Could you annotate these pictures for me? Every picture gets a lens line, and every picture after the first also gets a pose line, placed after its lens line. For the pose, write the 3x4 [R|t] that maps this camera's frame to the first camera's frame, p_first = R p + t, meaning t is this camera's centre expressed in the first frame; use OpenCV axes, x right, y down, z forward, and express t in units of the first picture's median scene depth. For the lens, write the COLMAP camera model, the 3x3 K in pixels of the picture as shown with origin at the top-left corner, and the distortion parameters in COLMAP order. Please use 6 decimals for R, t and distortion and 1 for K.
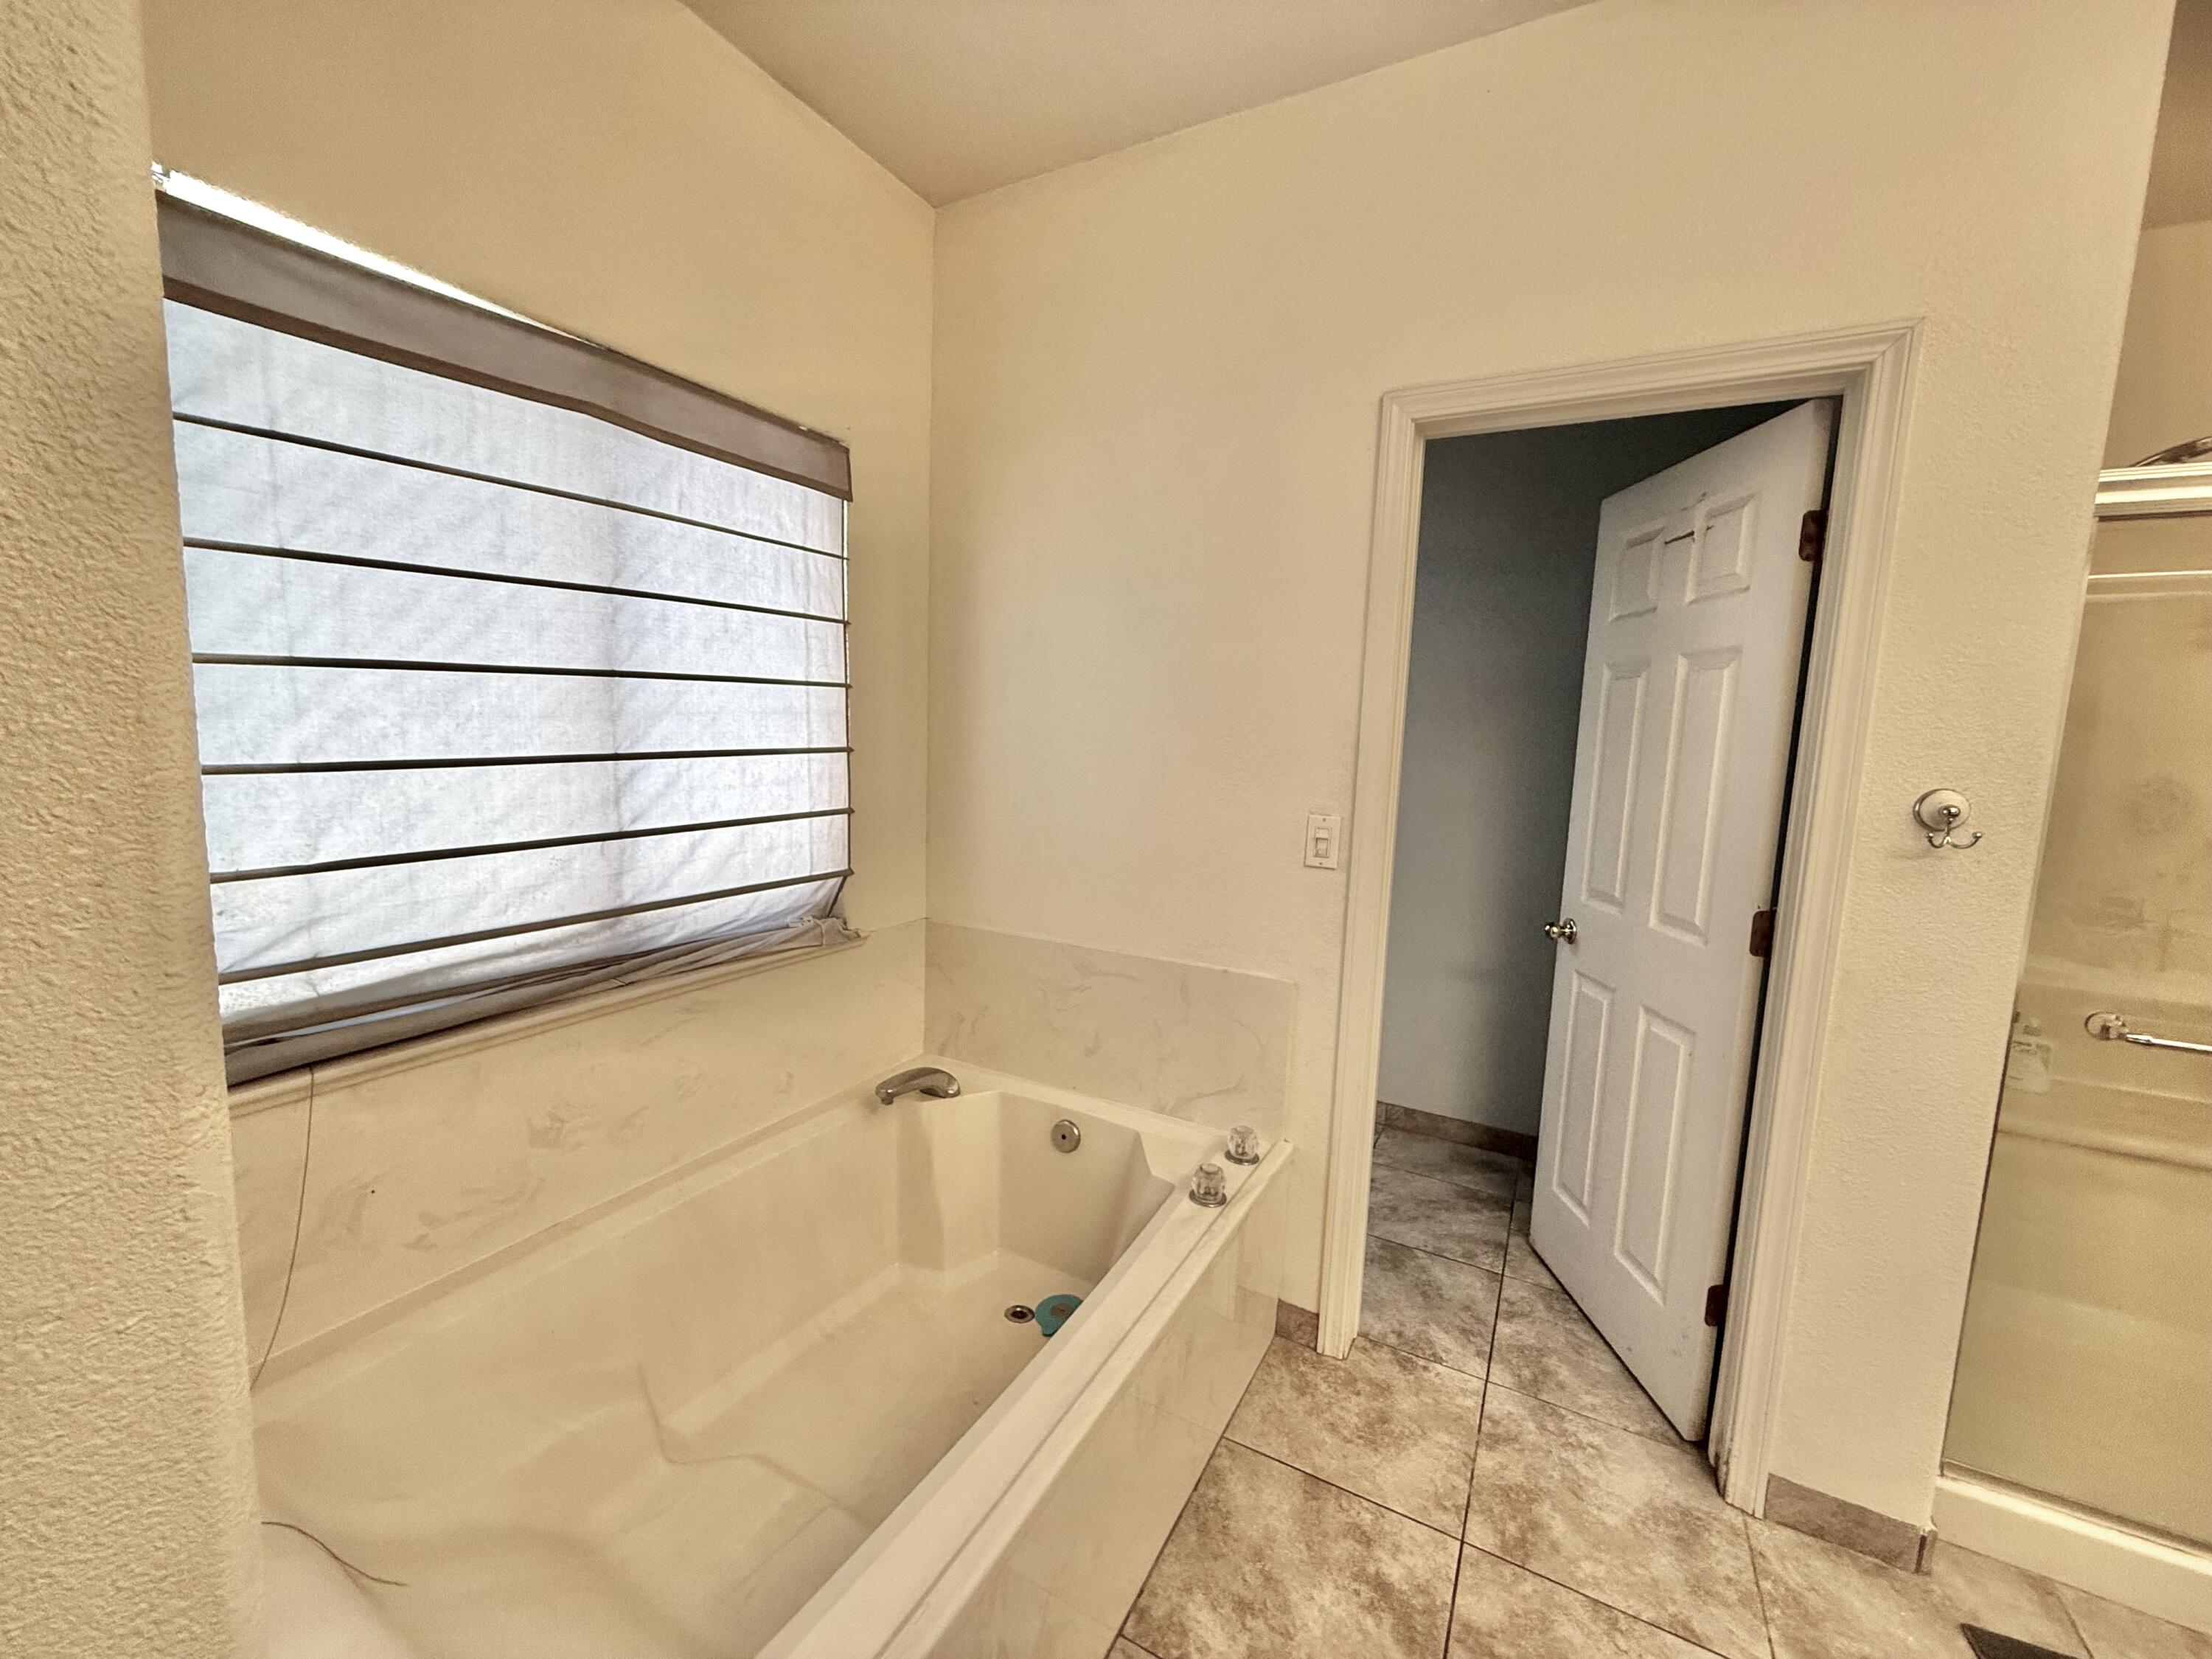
lens RADIAL K [[878.5, 0, 1105.3], [0, 878.5, 835.0], [0, 0, 1]] dist [0.000256, -0.000047]
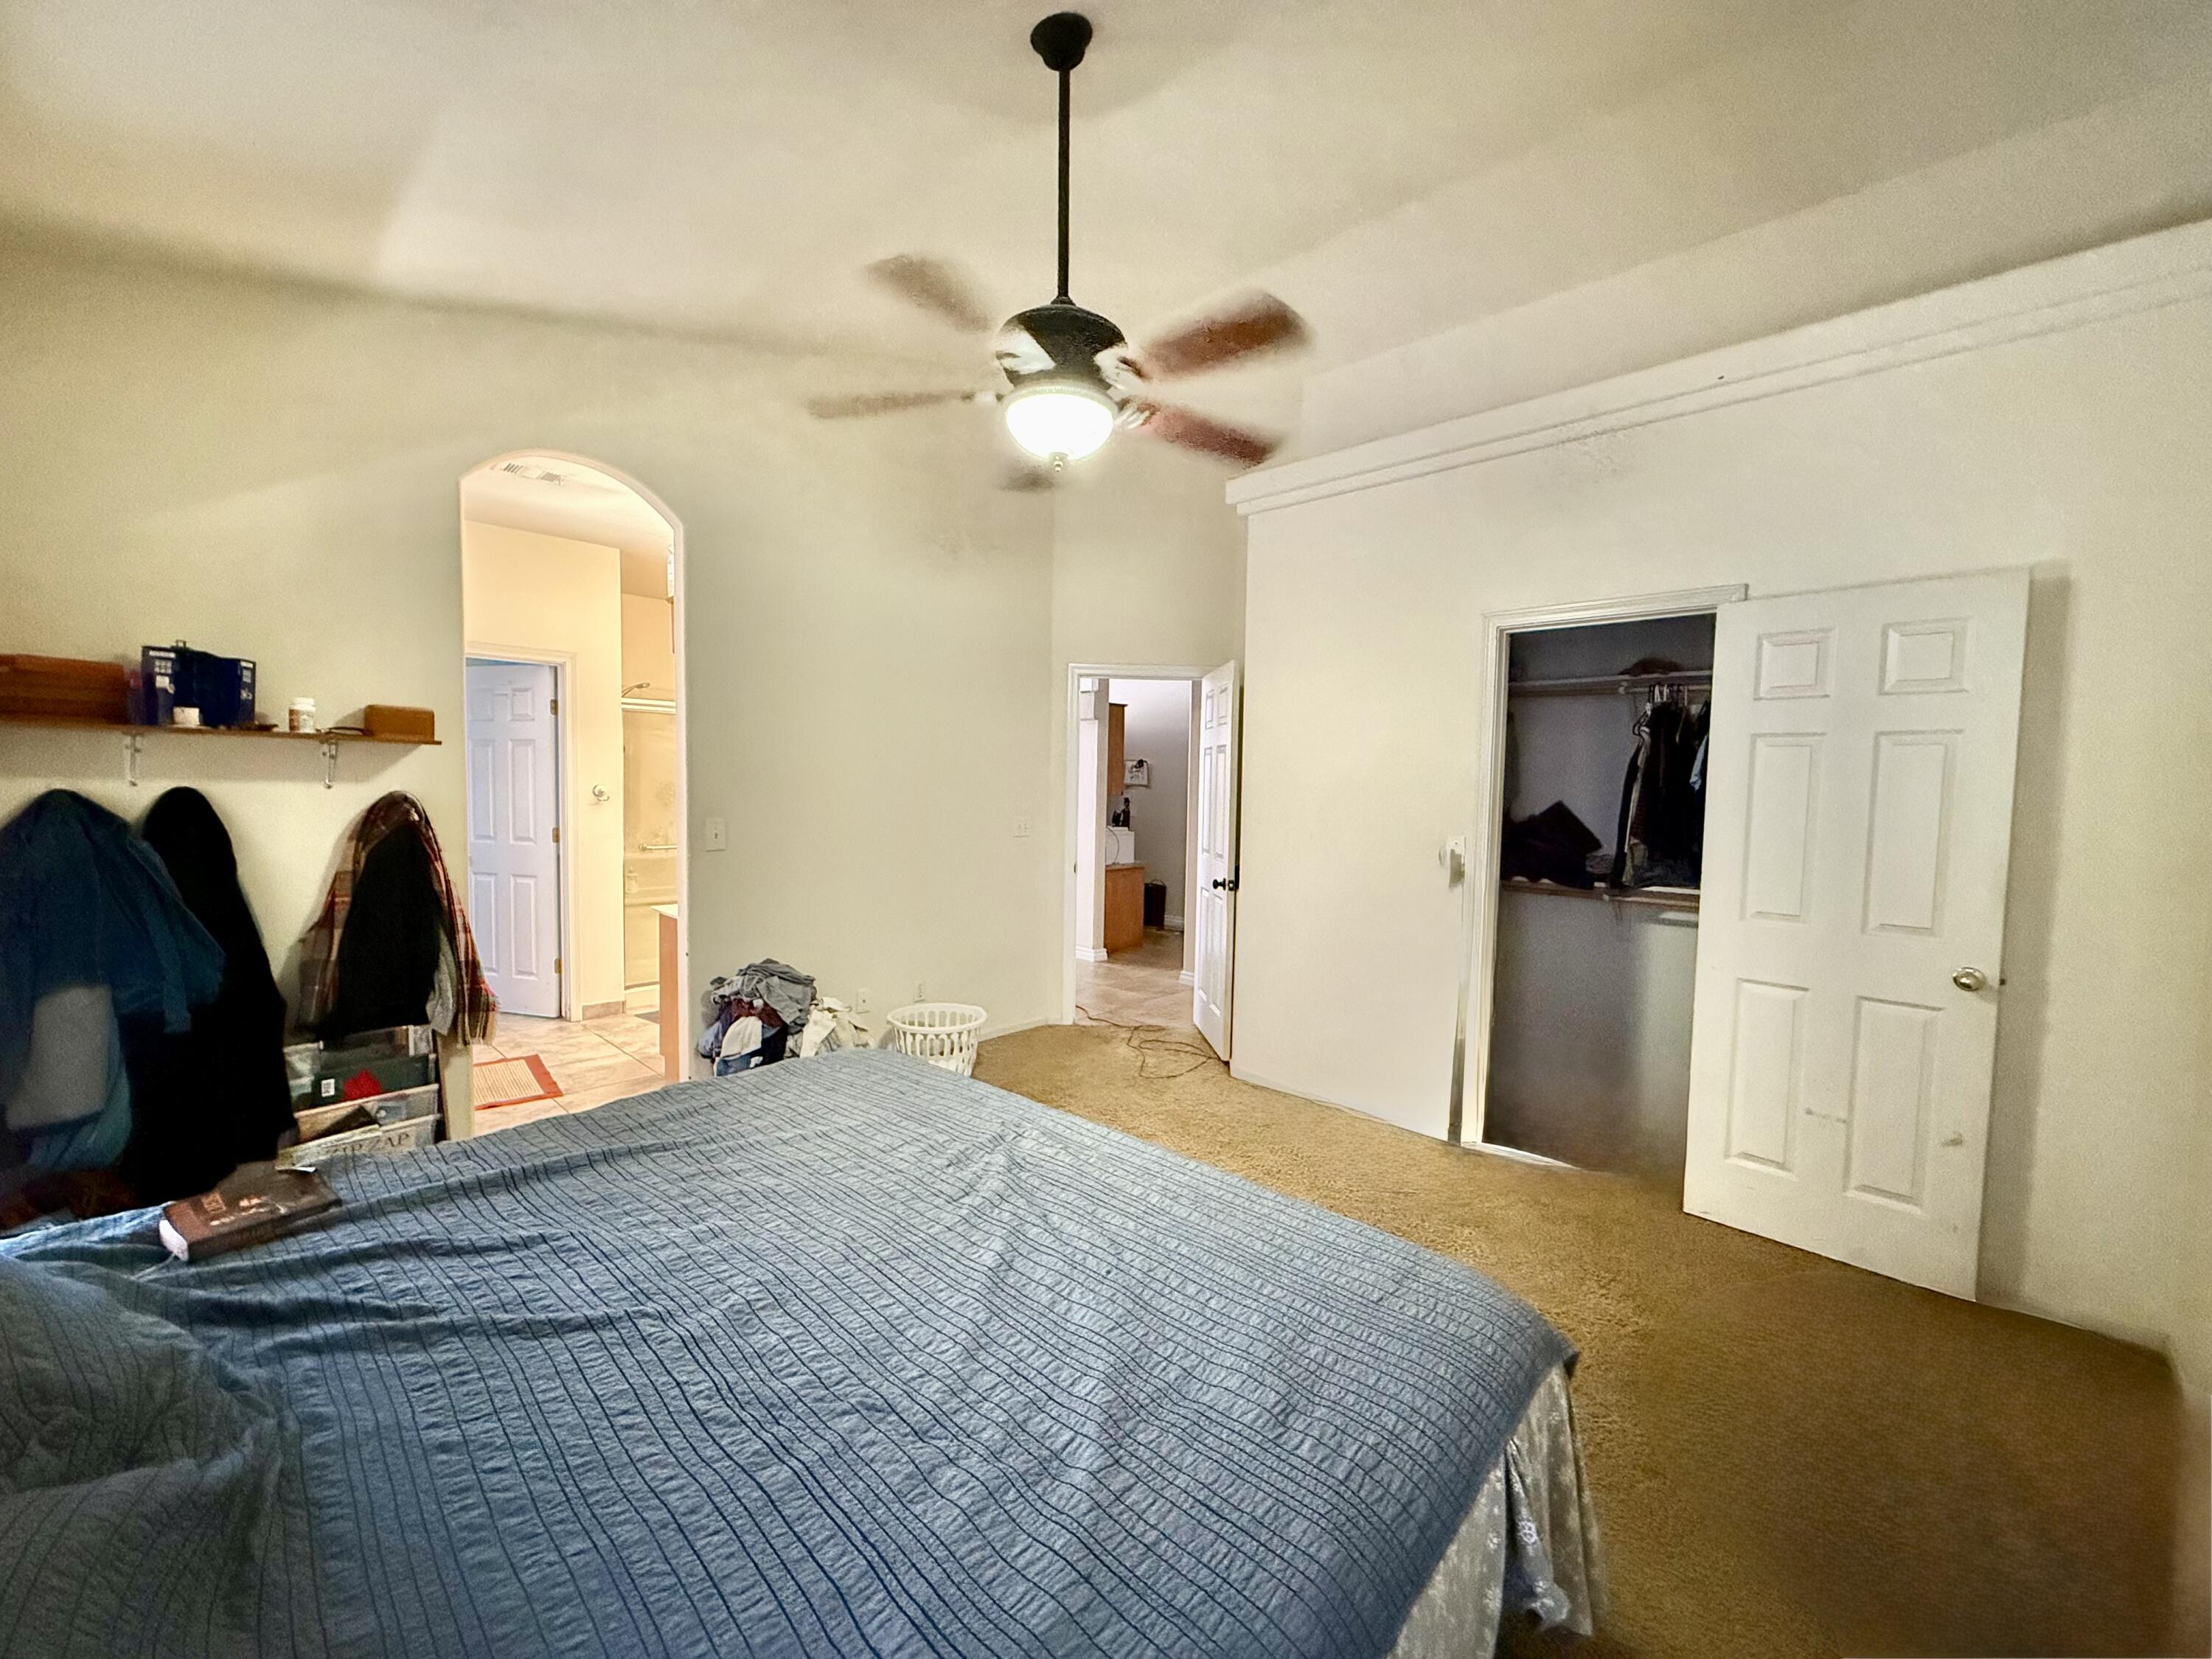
lens RADIAL K [[878.5, 0, 1100.9], [0, 878.5, 824.5], [0, 0, 1]] dist [0.000256, -0.000047]
pose [[0.260285, -0.079247, 0.962274, -1.942157], [0.107049, 0.992850, 0.052810, 0.134615], [-0.959579, 0.089265, 0.266908, -1.875589]]
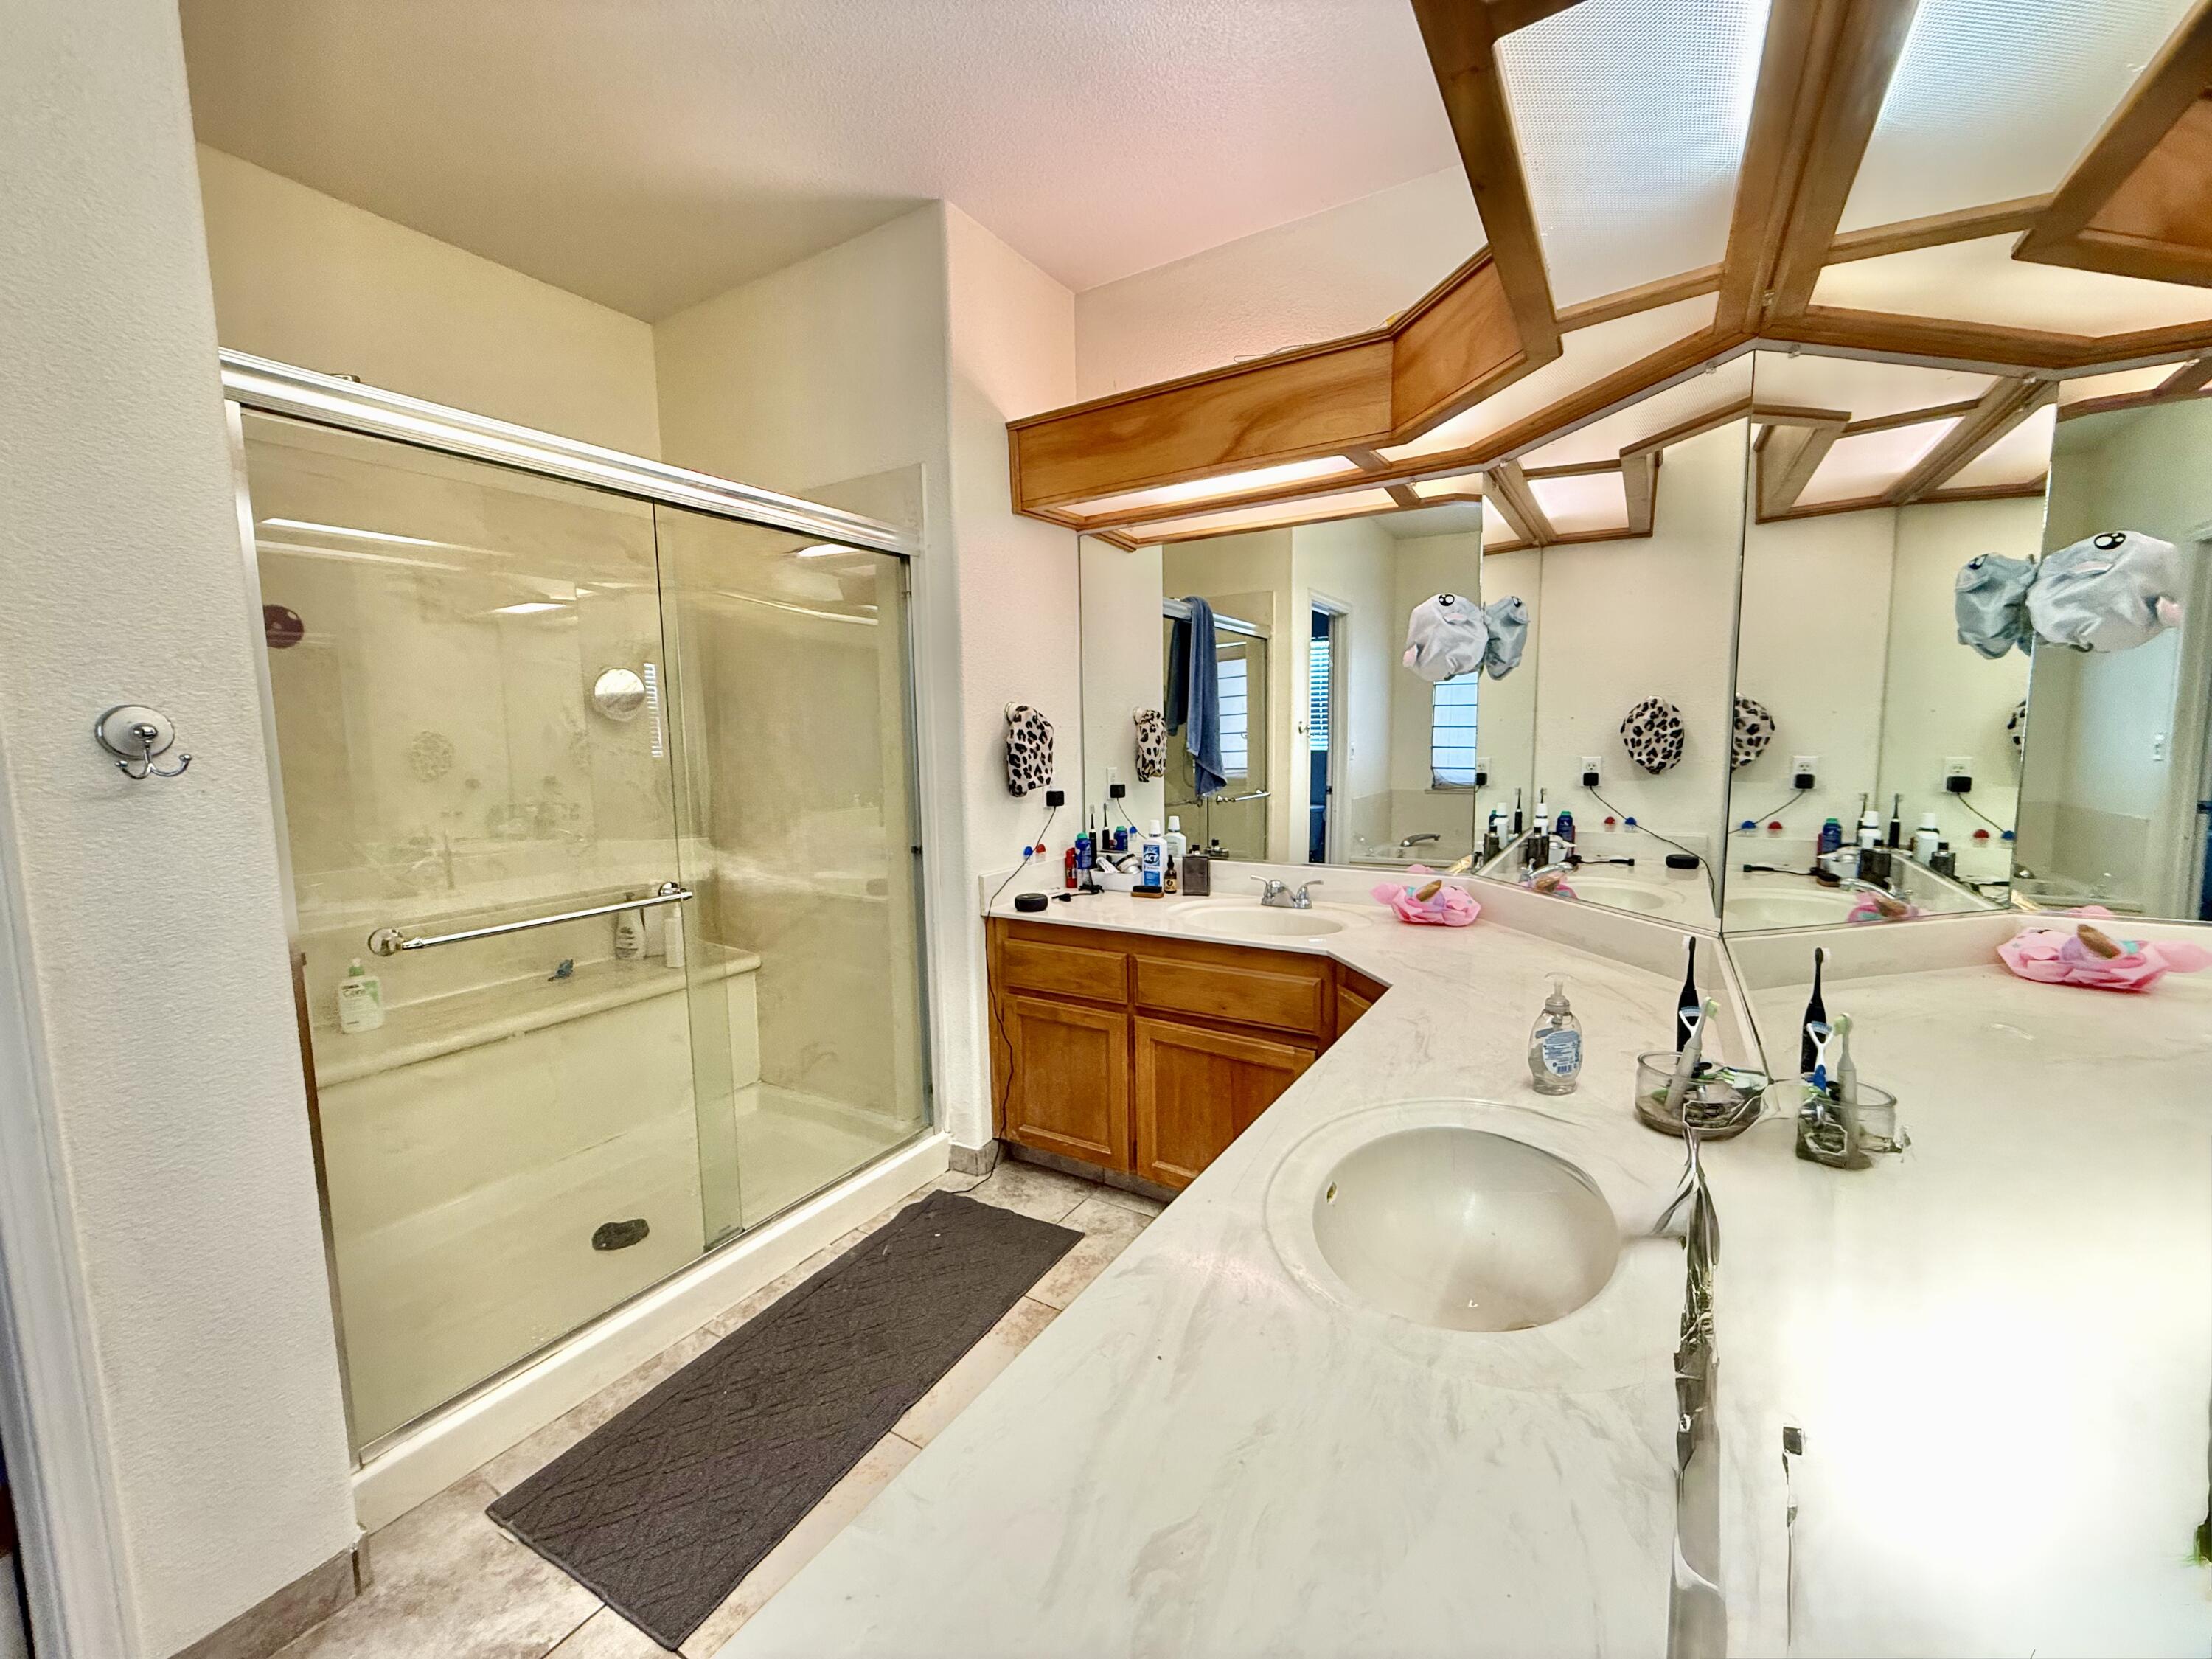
lens RADIAL K [[878.5, 0, 1106.8], [0, 878.5, 822.1], [0, 0, 1]] dist [0.000256, -0.000047]
pose [[0.045347, -0.139169, 0.989230, 0.202844], [0.133443, 0.982218, 0.132066, 0.060844], [-0.990018, 0.126017, 0.063112, 0.103835]]
